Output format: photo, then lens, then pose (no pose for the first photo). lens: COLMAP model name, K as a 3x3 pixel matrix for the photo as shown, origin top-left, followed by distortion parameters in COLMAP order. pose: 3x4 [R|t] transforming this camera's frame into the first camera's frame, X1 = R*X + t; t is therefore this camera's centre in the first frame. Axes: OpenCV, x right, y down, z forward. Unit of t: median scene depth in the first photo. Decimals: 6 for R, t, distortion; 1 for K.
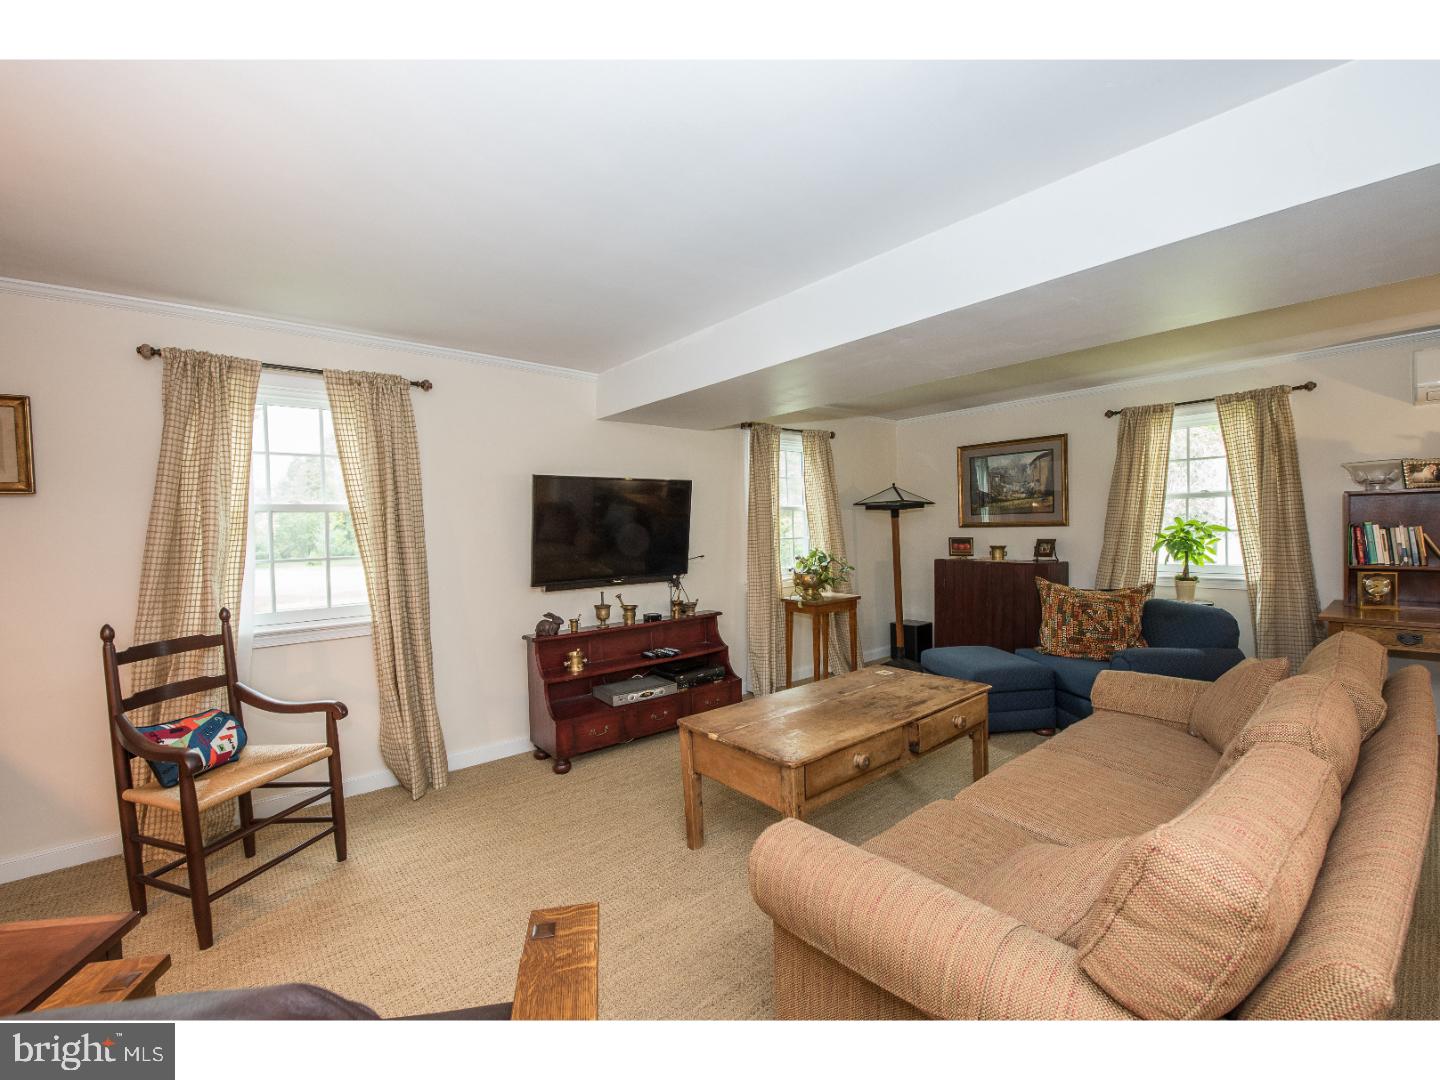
lens RADIAL K [[630.0, 0, 716.4], [0, 630.0, 543.8], [0, 0, 1]] dist [-0.005277, -0.000197]
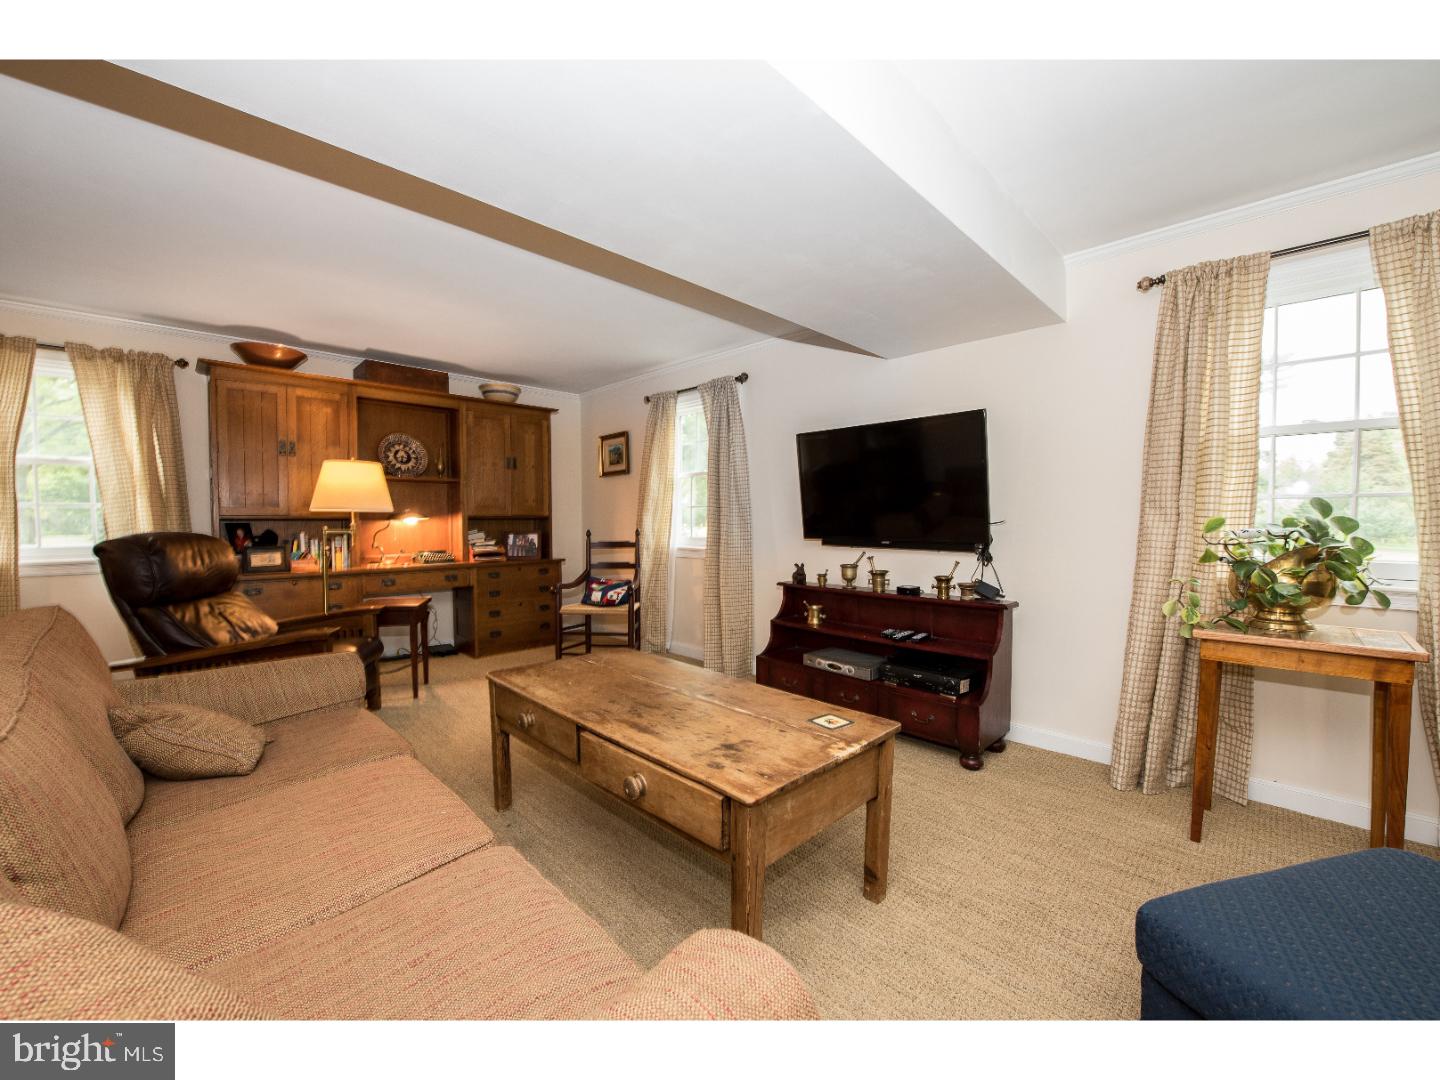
lens RADIAL K [[584.0, 0, 716.6], [0, 584.0, 538.7], [0, 0, 1]] dist [0.000553, 0.000022]
pose [[0.054528, 0.061302, -0.996629, 0.714083], [-0.024932, 0.997886, 0.060015, 0.012839], [0.998201, 0.021575, 0.055941, 0.805176]]
